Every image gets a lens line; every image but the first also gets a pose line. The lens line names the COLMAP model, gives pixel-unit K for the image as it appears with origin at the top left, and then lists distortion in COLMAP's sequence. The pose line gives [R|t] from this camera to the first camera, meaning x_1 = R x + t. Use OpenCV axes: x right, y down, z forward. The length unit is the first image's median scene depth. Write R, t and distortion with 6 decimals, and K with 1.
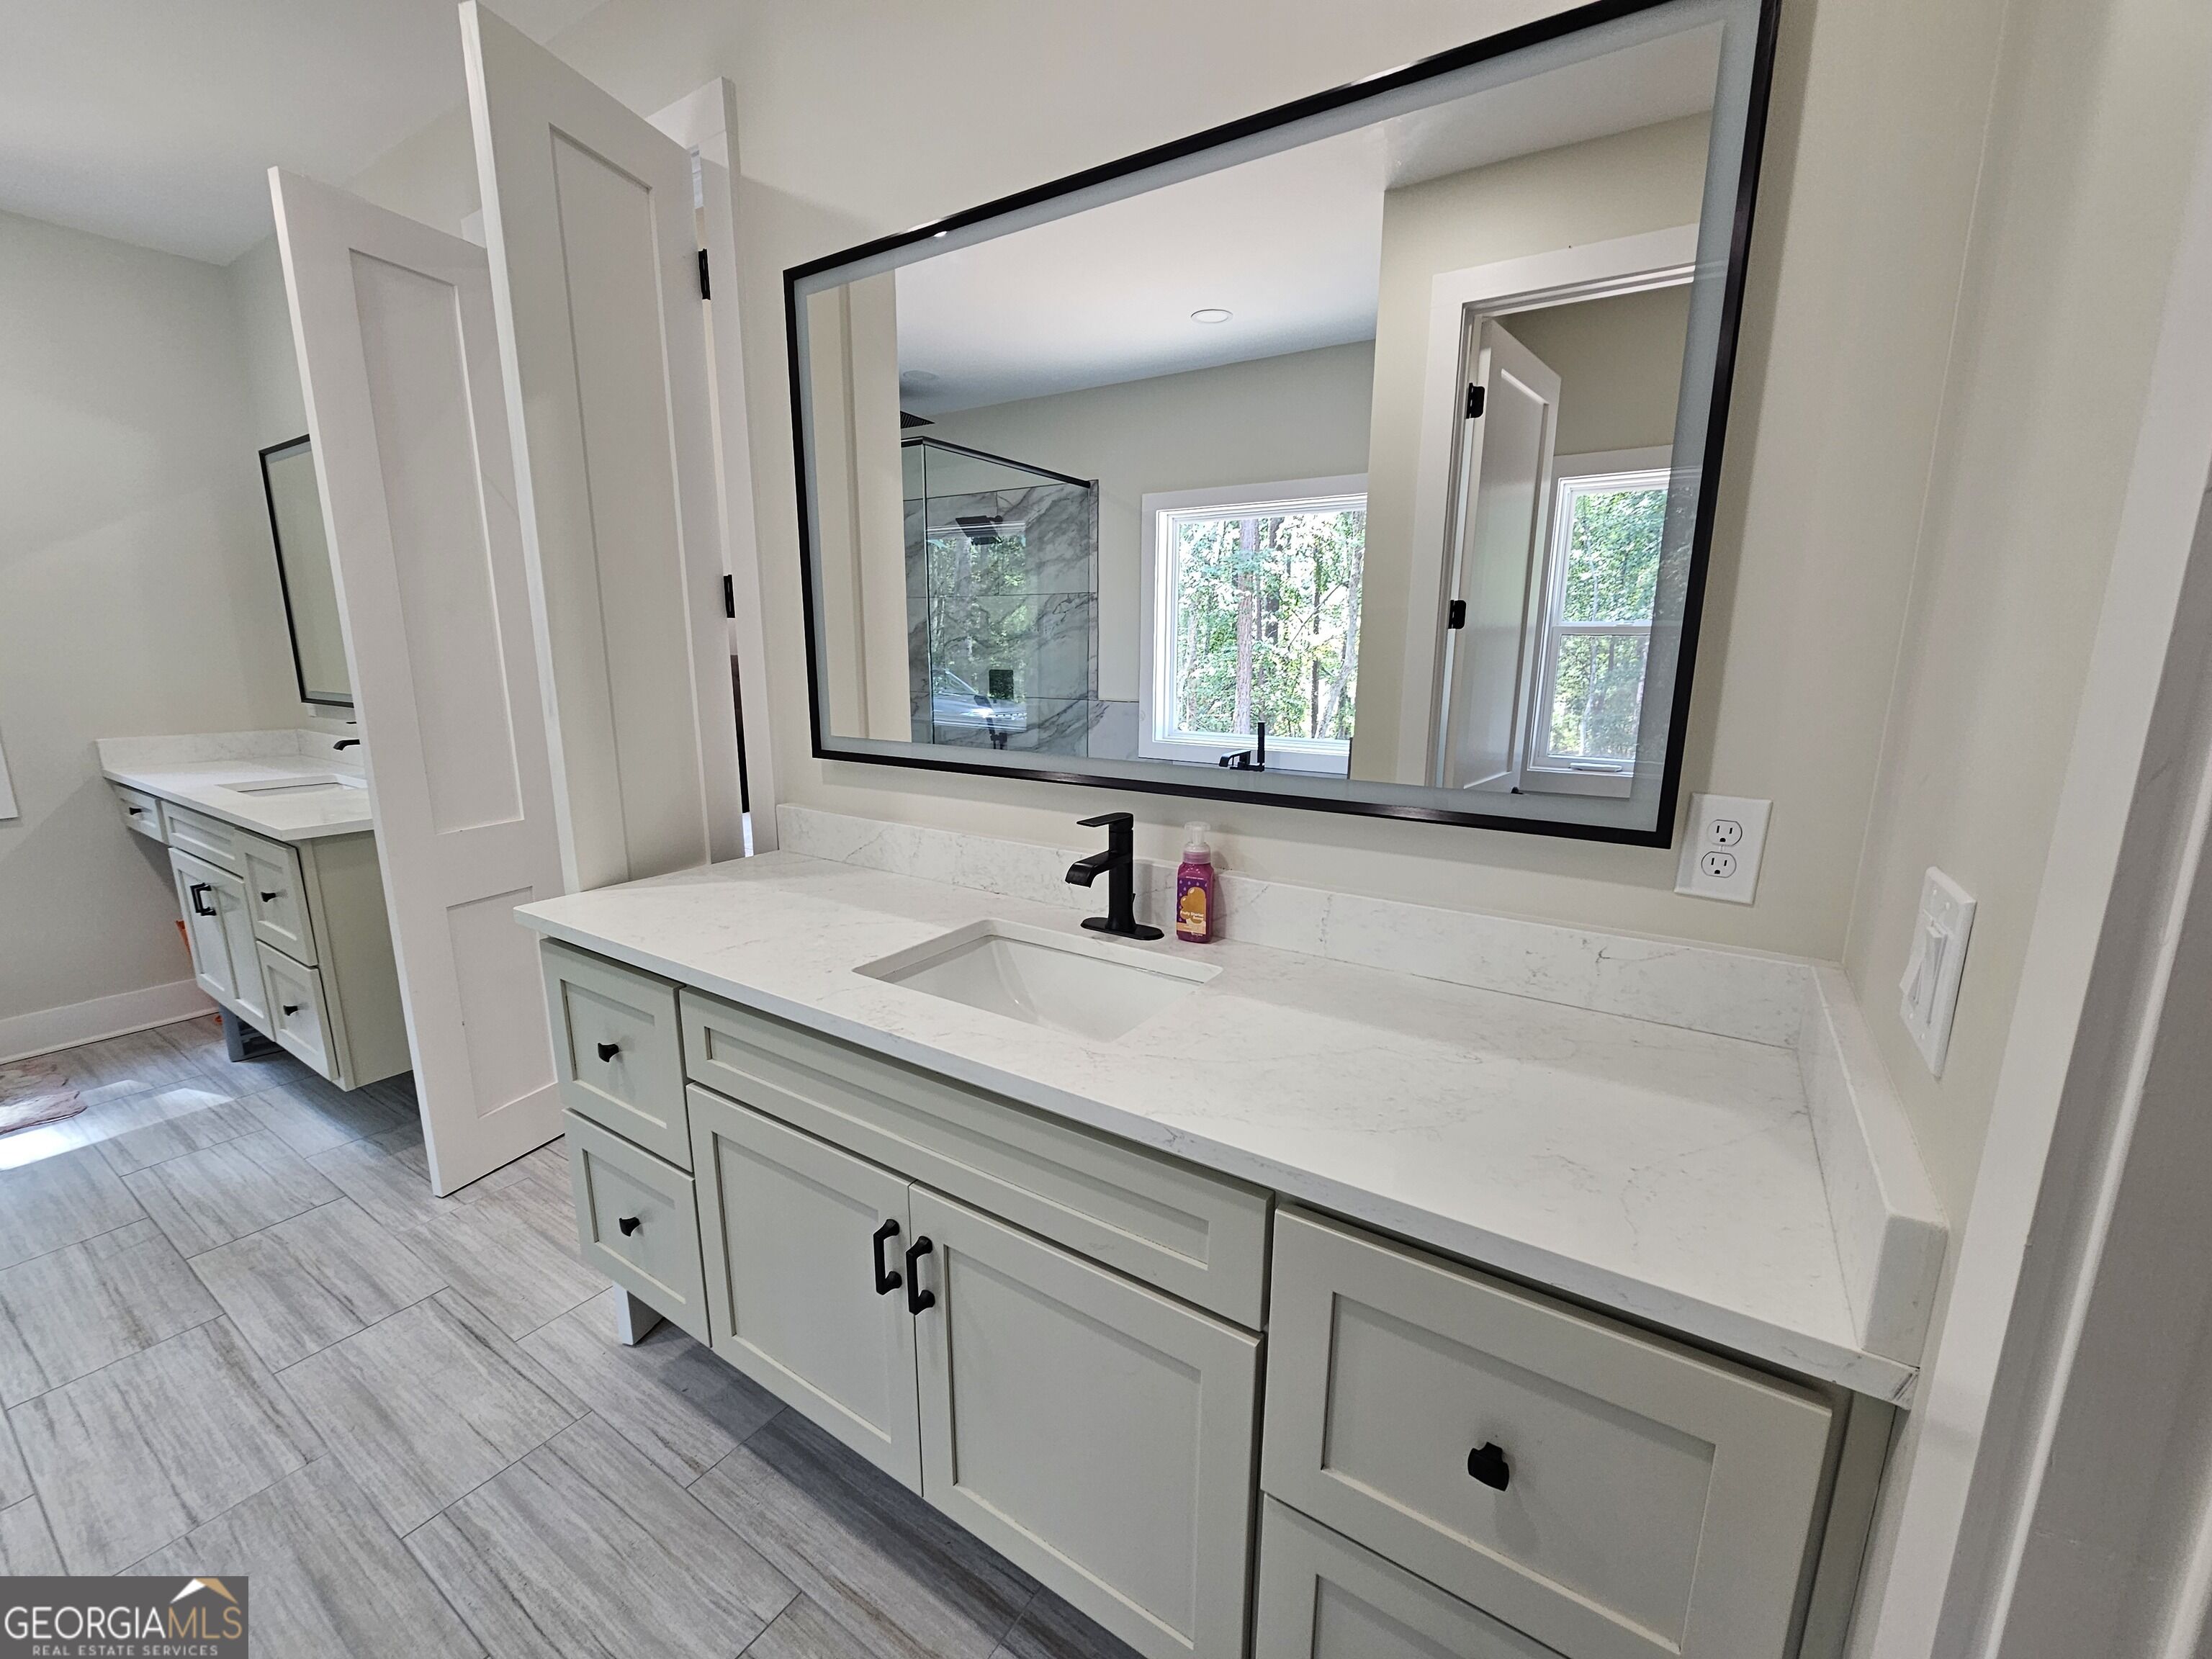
lens RADIAL K [[896.3, 0, 1114.5], [0, 896.3, 833.7], [0, 0, 1]] dist [-0.000280, 0.000968]
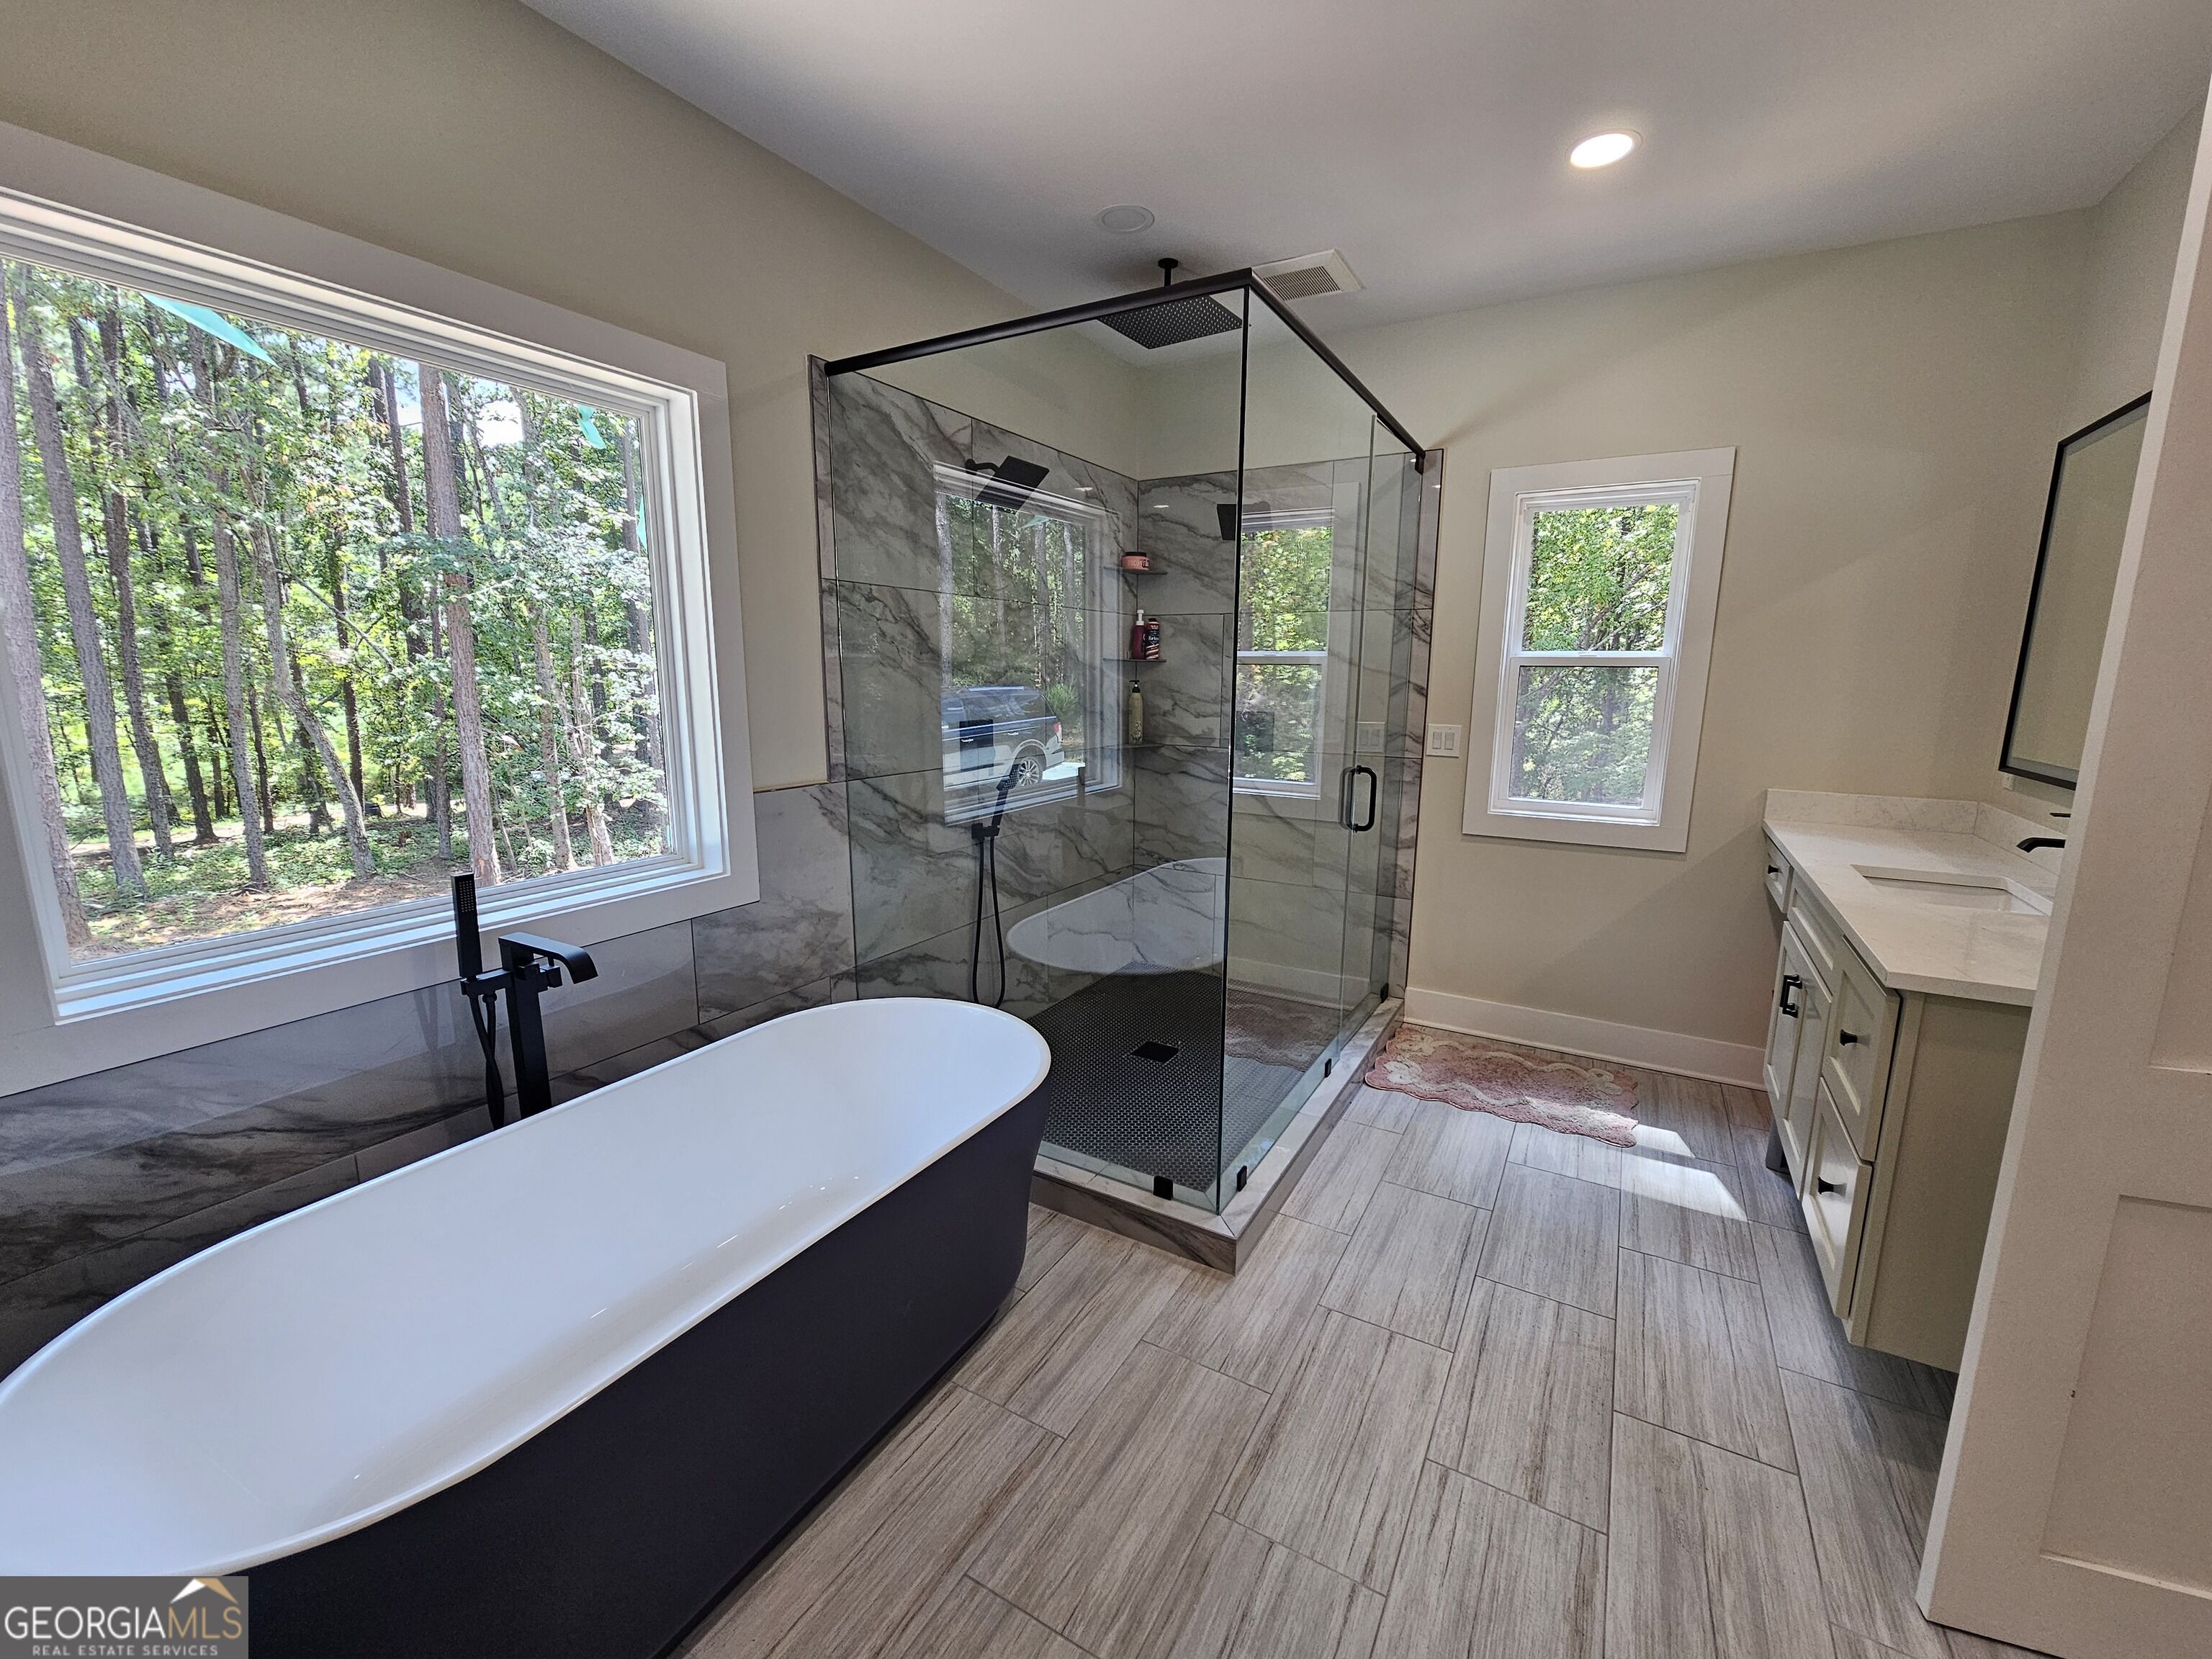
lens RADIAL K [[896.3, 0, 1109.6], [0, 896.3, 835.1], [0, 0, 1]] dist [-0.000280, 0.000968]
pose [[0.048643, 0.172226, -0.983856, -0.254696], [-0.206775, 0.965419, 0.158776, -0.079849], [0.977179, 0.195713, 0.082573, 0.289321]]
